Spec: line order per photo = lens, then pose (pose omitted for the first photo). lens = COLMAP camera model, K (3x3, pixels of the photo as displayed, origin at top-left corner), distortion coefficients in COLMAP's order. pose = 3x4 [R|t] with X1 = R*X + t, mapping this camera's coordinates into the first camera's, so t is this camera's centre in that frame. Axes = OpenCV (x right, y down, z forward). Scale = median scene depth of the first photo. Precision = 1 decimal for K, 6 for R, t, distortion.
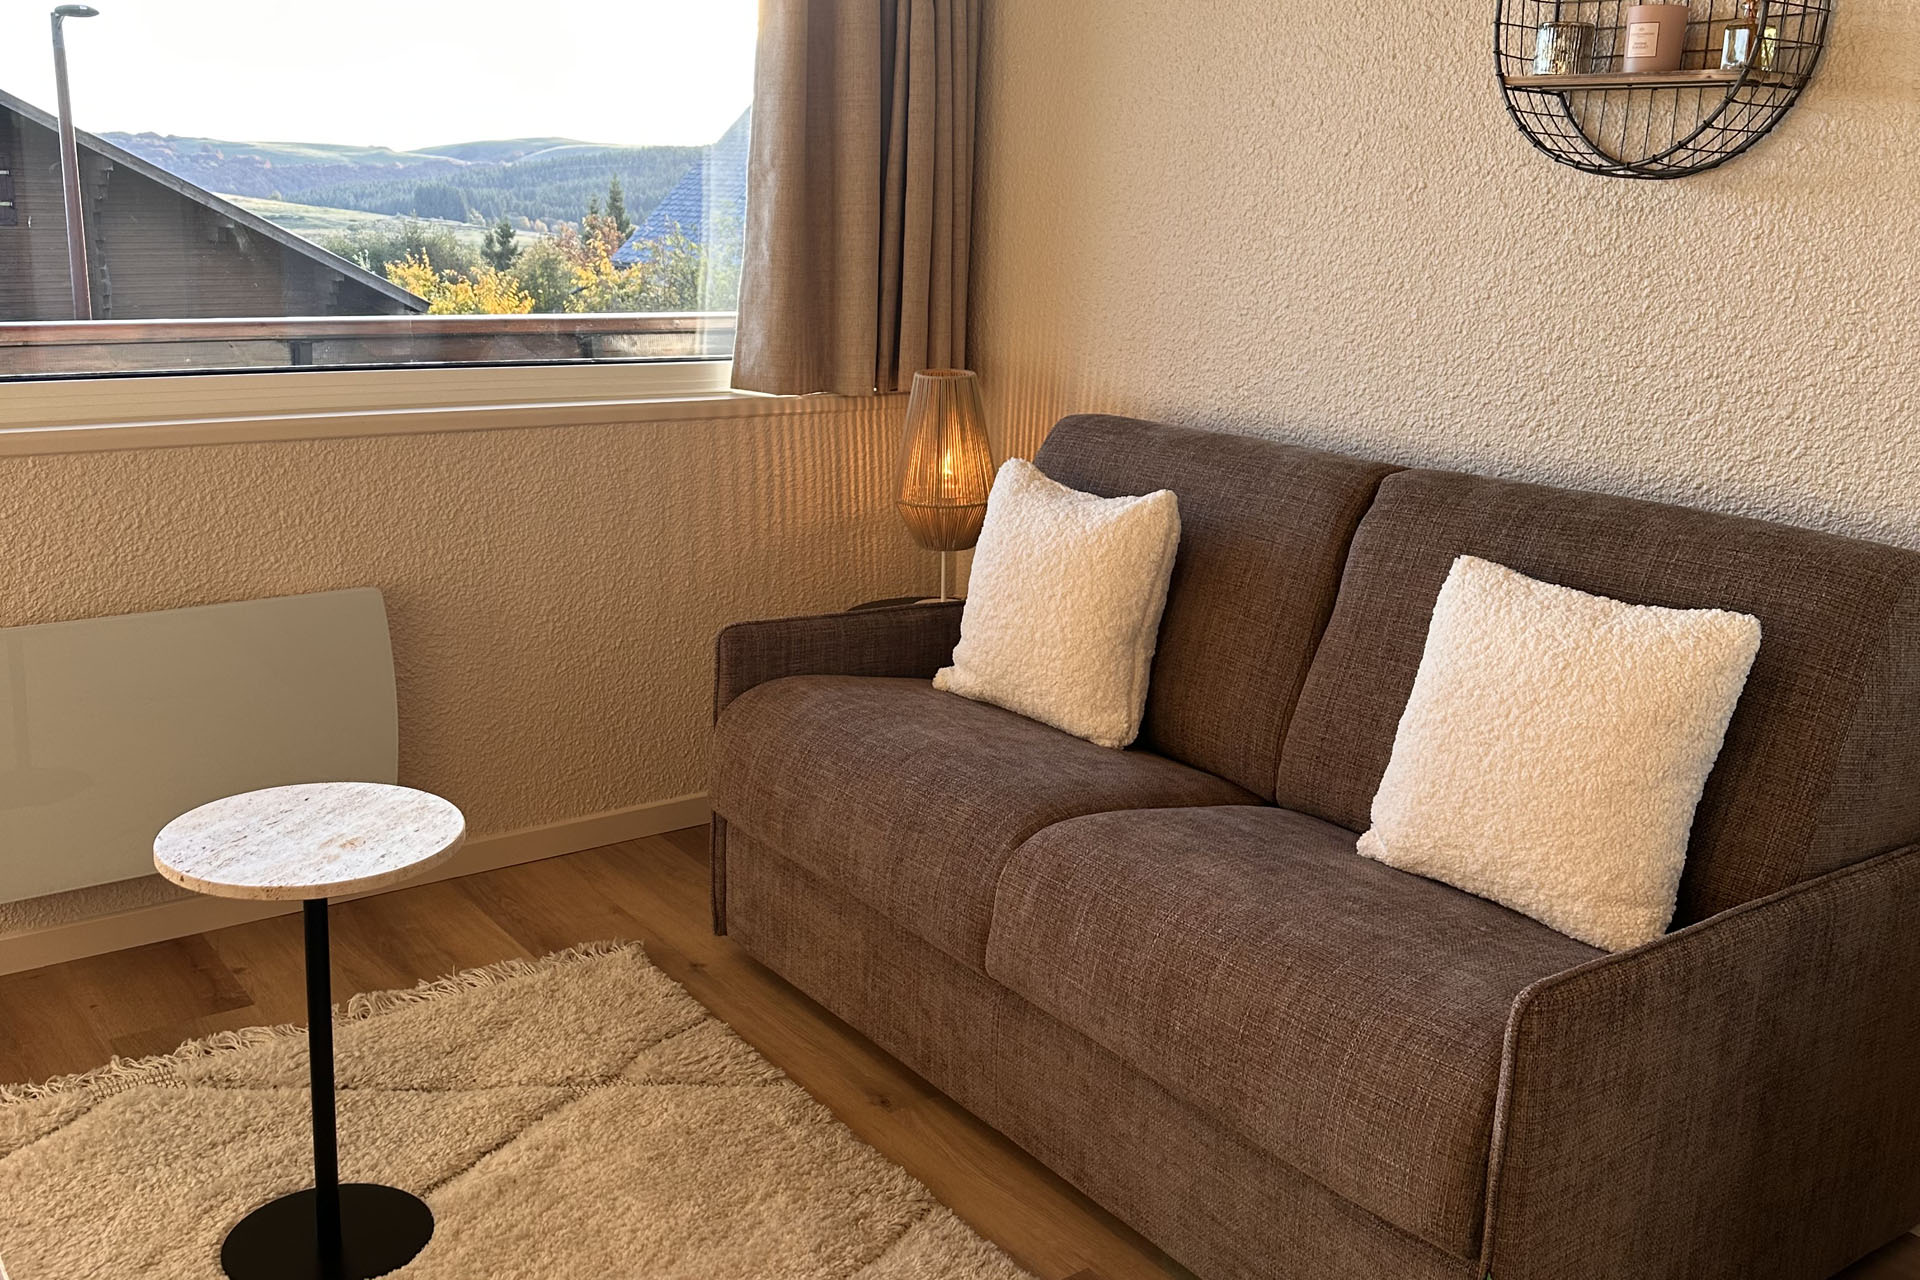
lens RADIAL K [[1785.5, 0, 985.0], [0, 1785.5, 620.3], [0, 0, 1]] dist [0.041469, 0.000000]
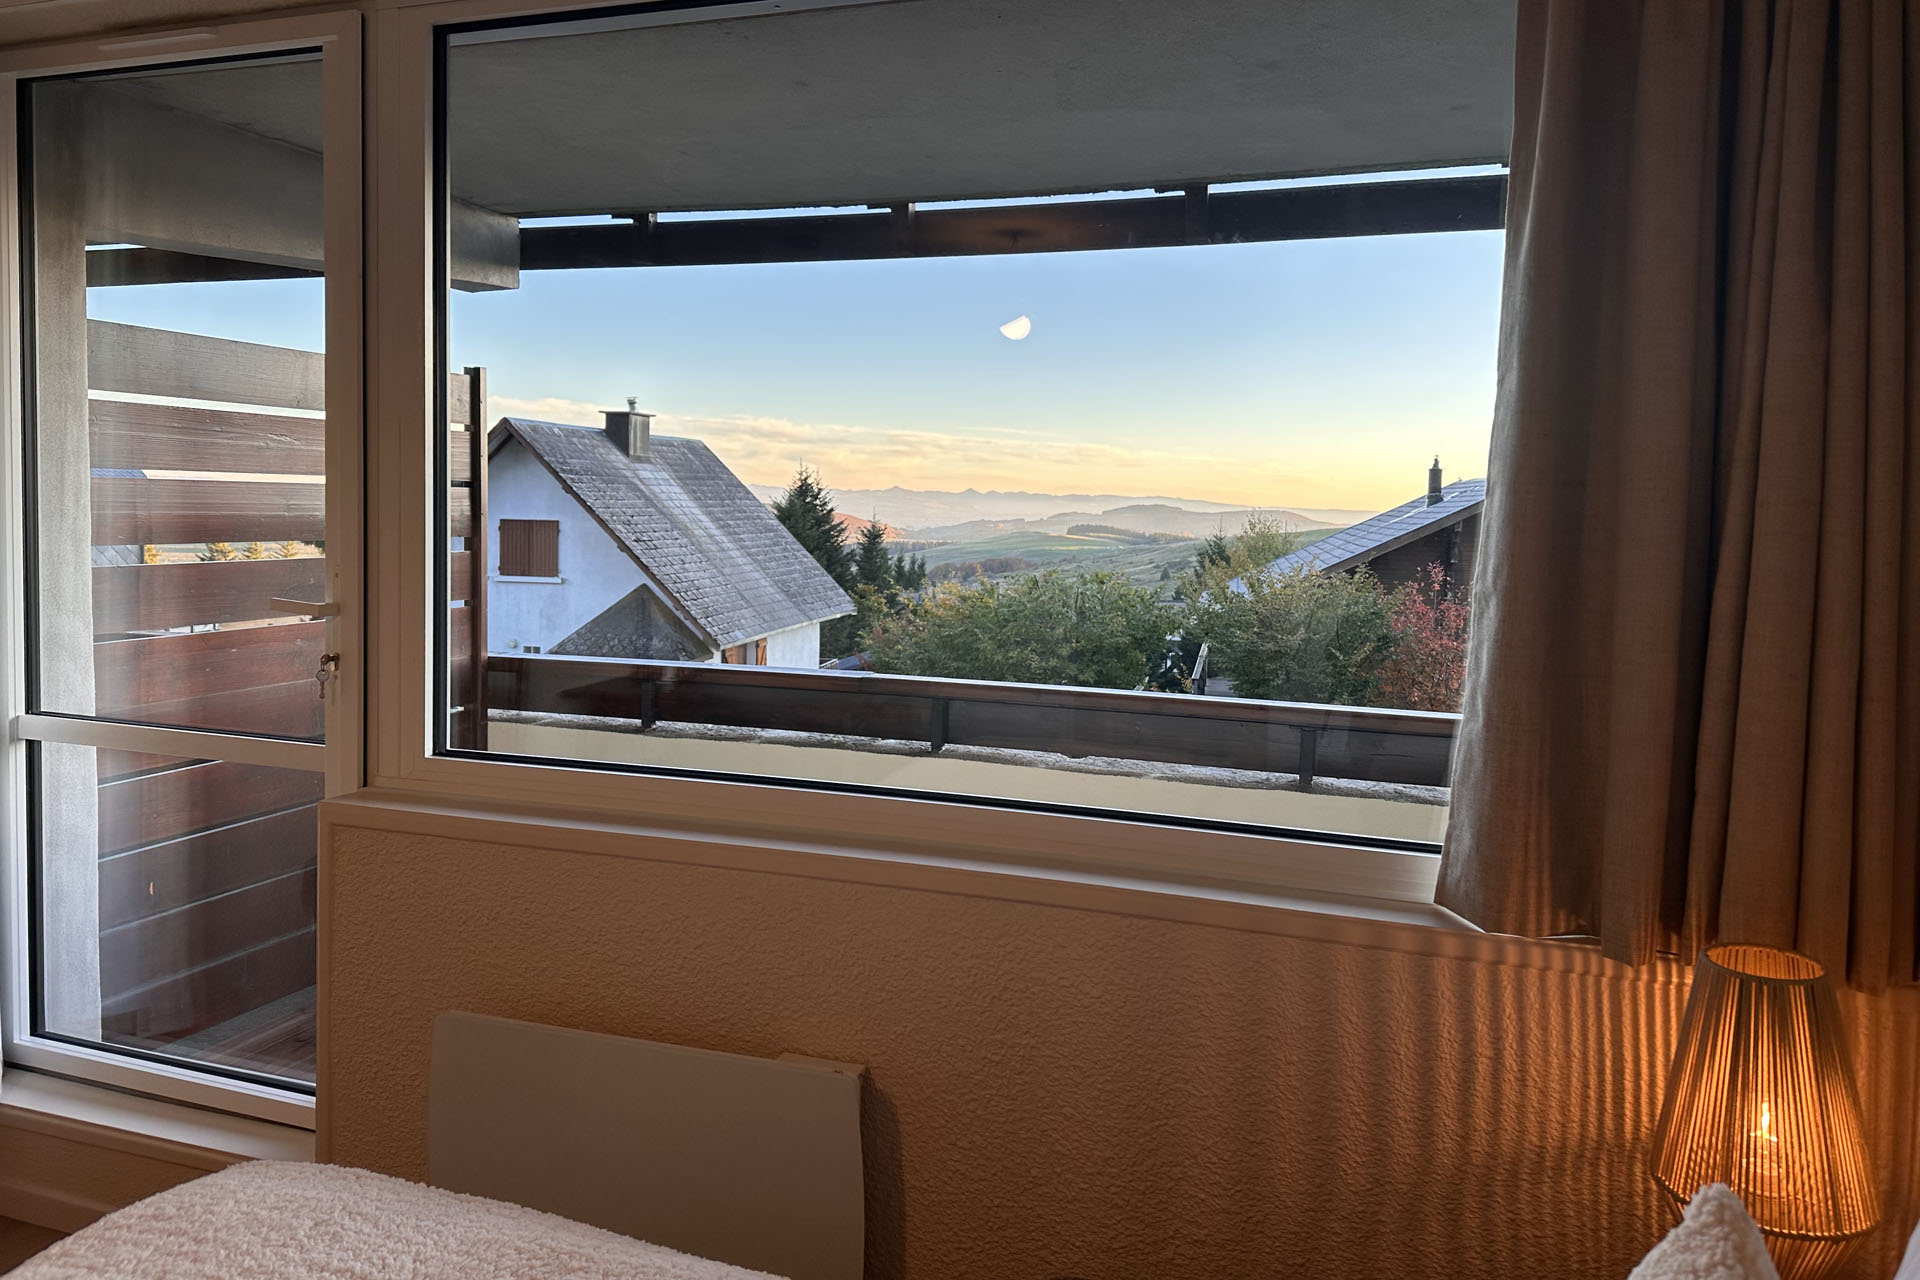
lens RADIAL K [[1339.2, 0, 953.3], [0, 1339.2, 570.9], [0, 0, 1]] dist [0.068742, -0.063157]
pose [[0.559755, 0.026697, -0.828228, 0.246972], [-0.201183, 0.973956, -0.104575, -0.226345], [0.803865, 0.225162, 0.550547, 0.760269]]
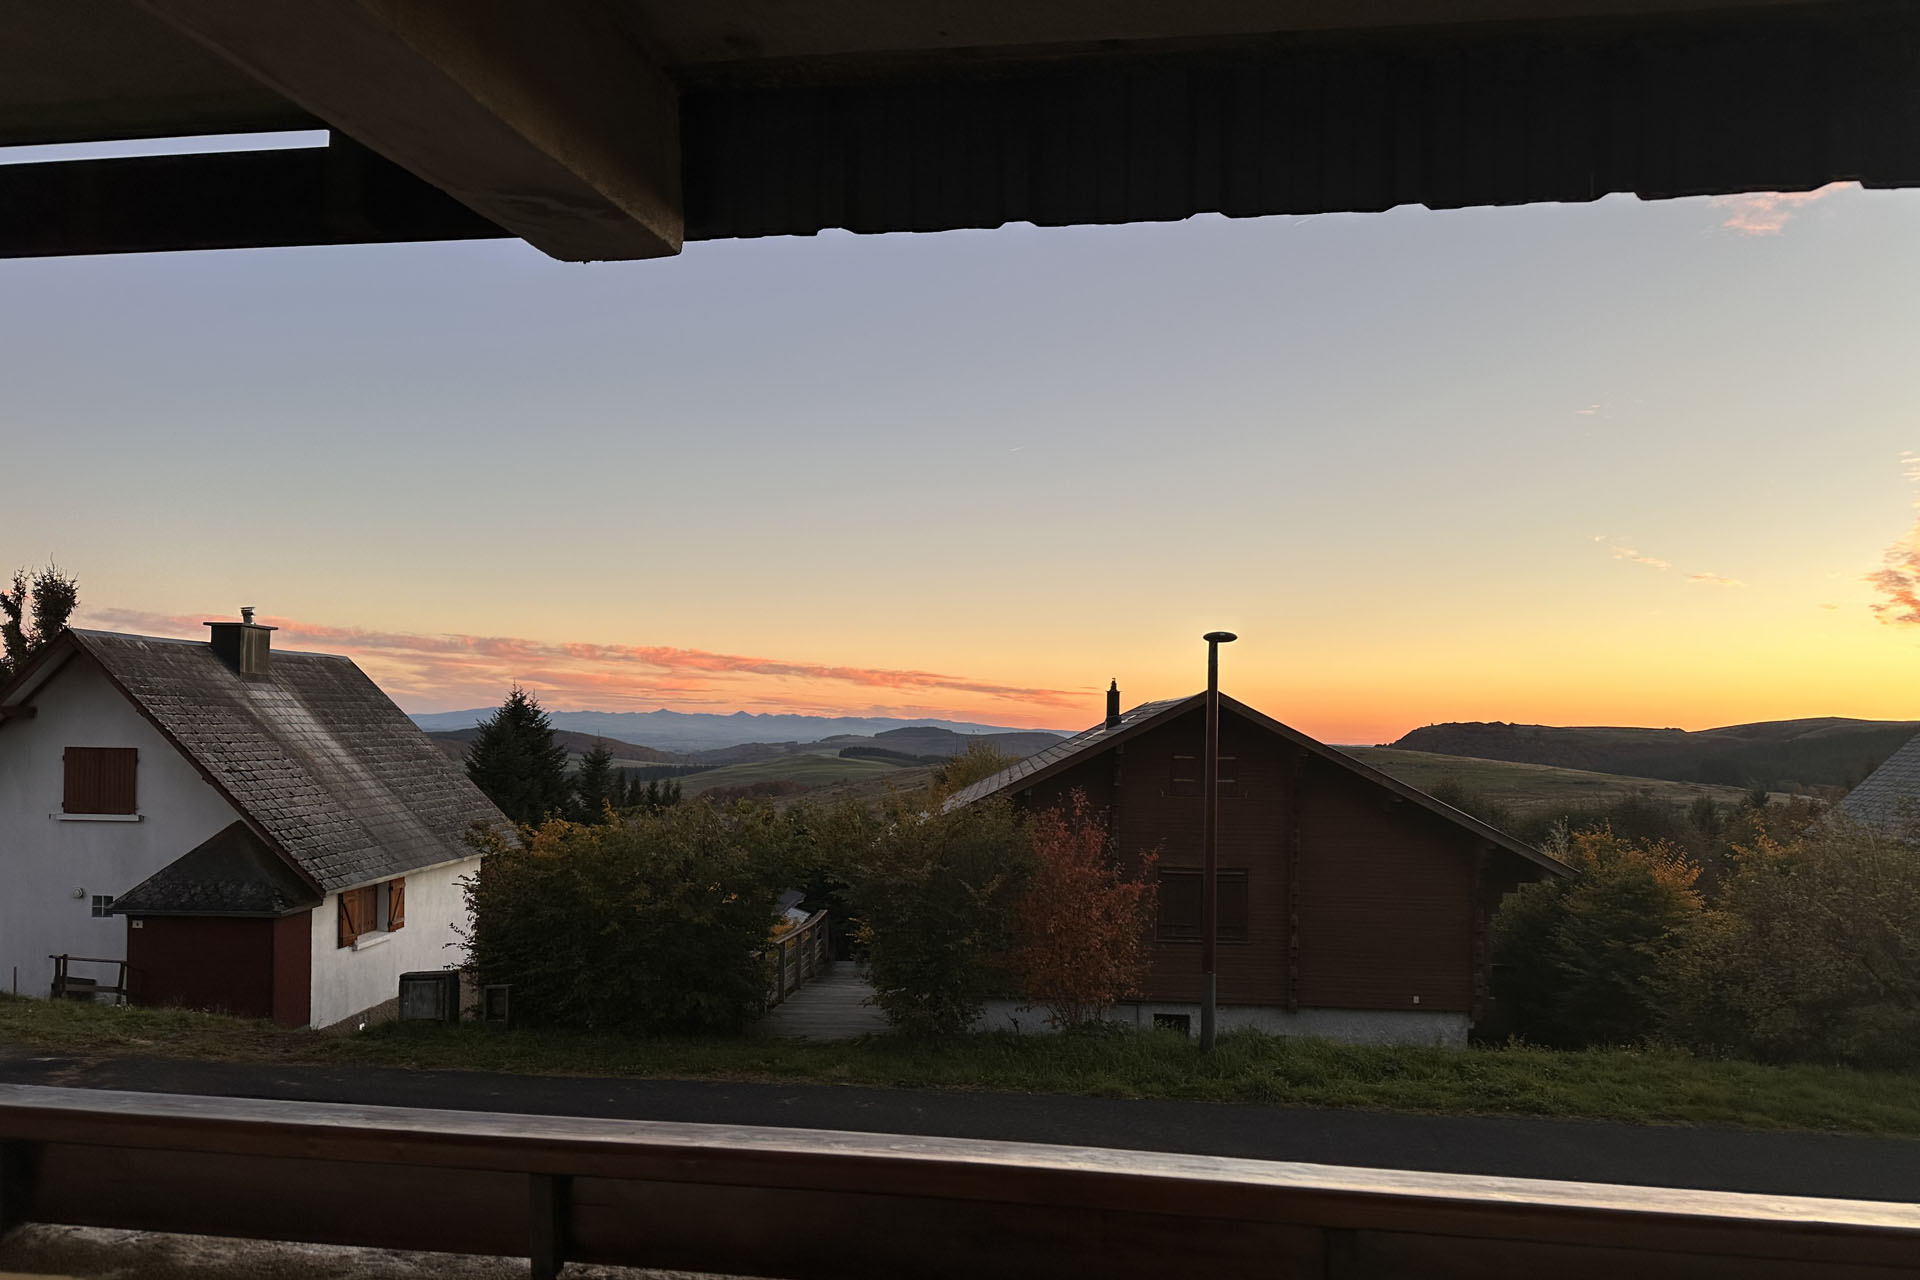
lens RADIAL K [[1339.2, 0, 982.7], [0, 1339.2, 719.5], [0, 0, 1]] dist [0.068742, -0.063157]
pose [[0.702402, -0.020236, -0.711492, 0.296225], [-0.166824, 0.967073, -0.192197, -0.458225], [0.691954, 0.253694, 0.675898, 1.654273]]
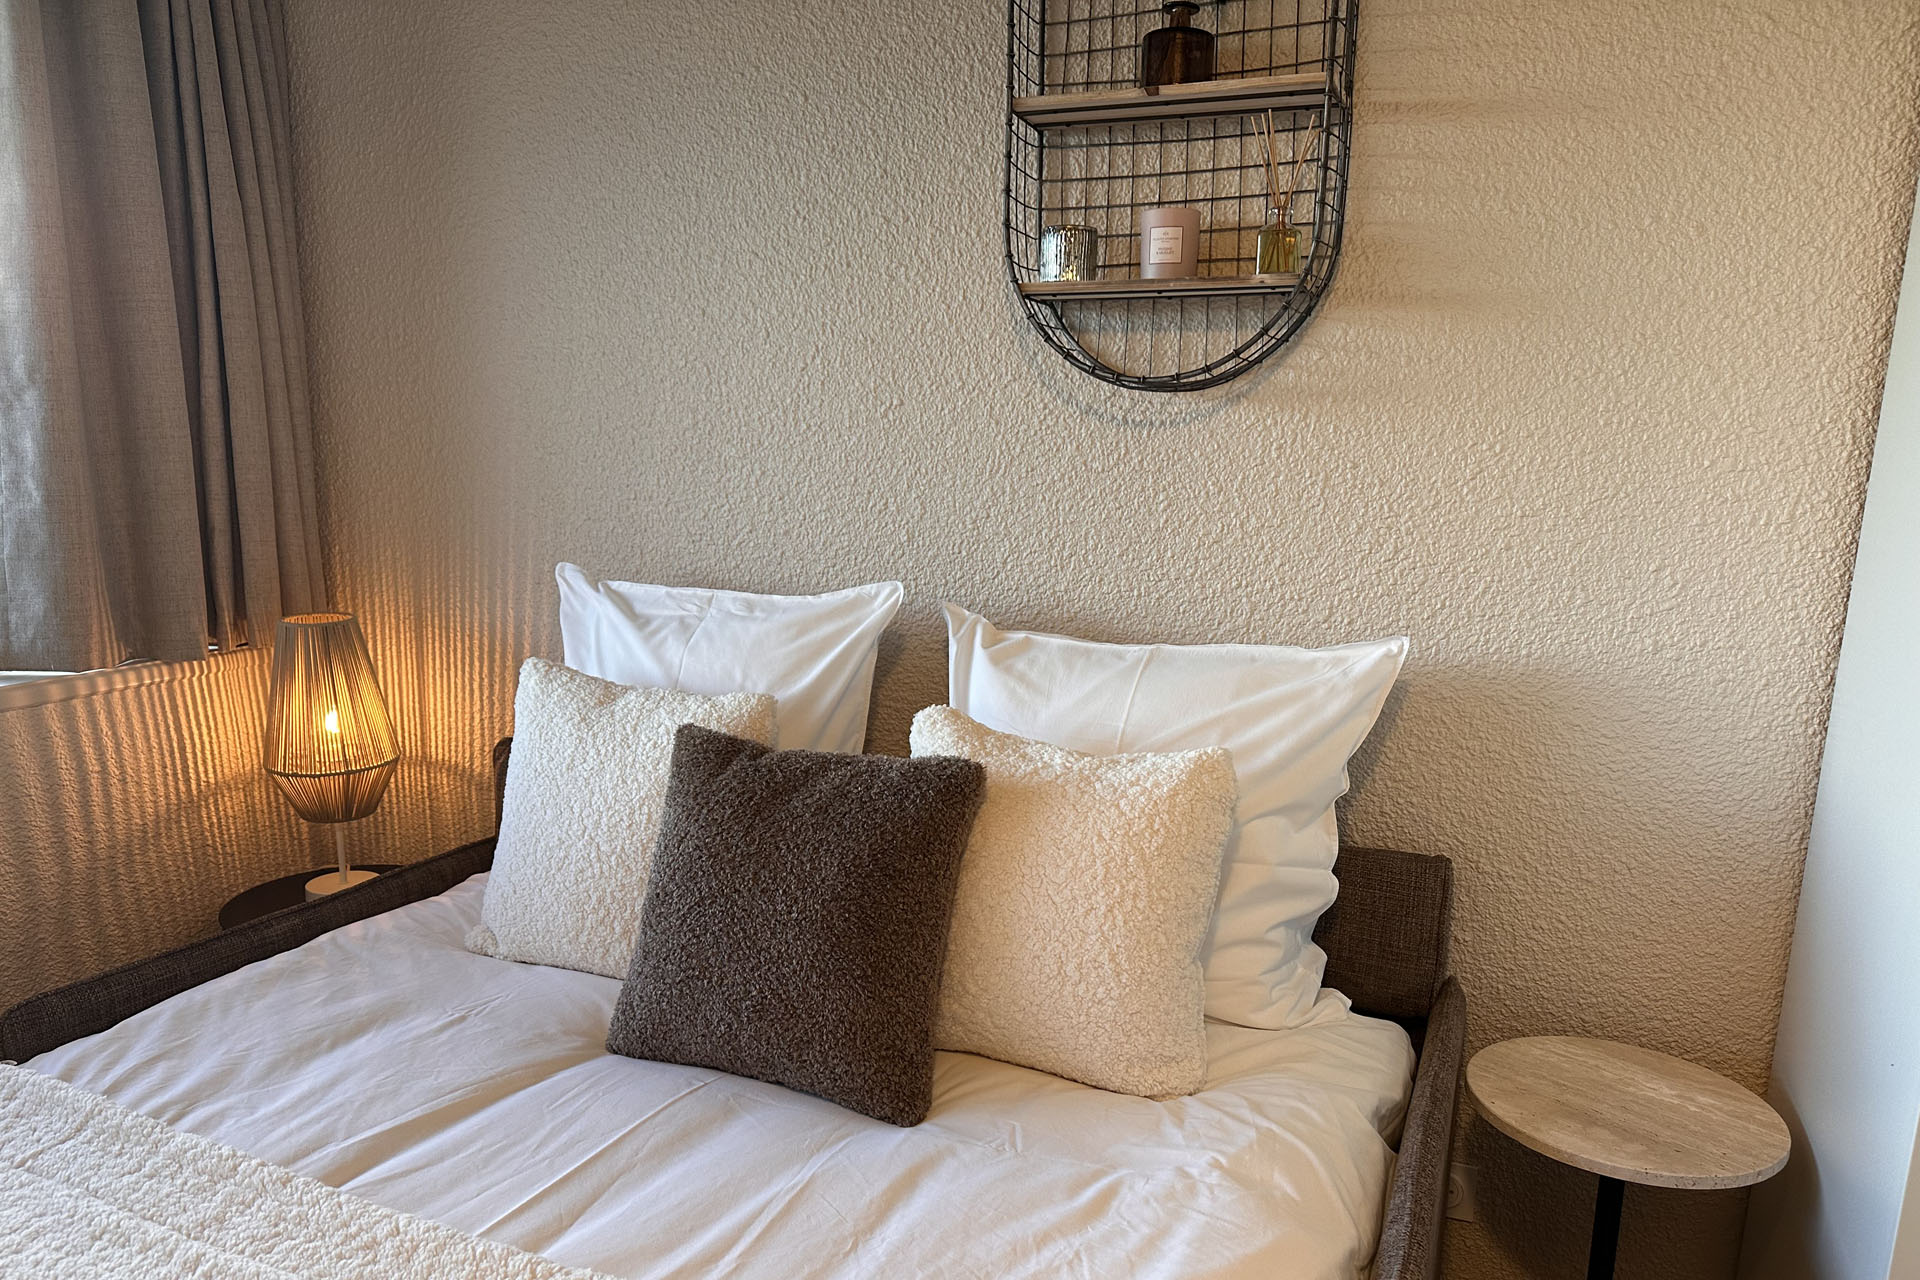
lens RADIAL K [[1339.2, 0, 969.7], [0, 1339.2, 733.4], [0, 0, 1]] dist [0.068742, -0.063157]
pose [[0.861916, -0.128920, 0.490388, -0.105234], [0.131459, 0.990884, 0.029441, -0.091348], [-0.489713, 0.039090, 0.871007, 0.400353]]
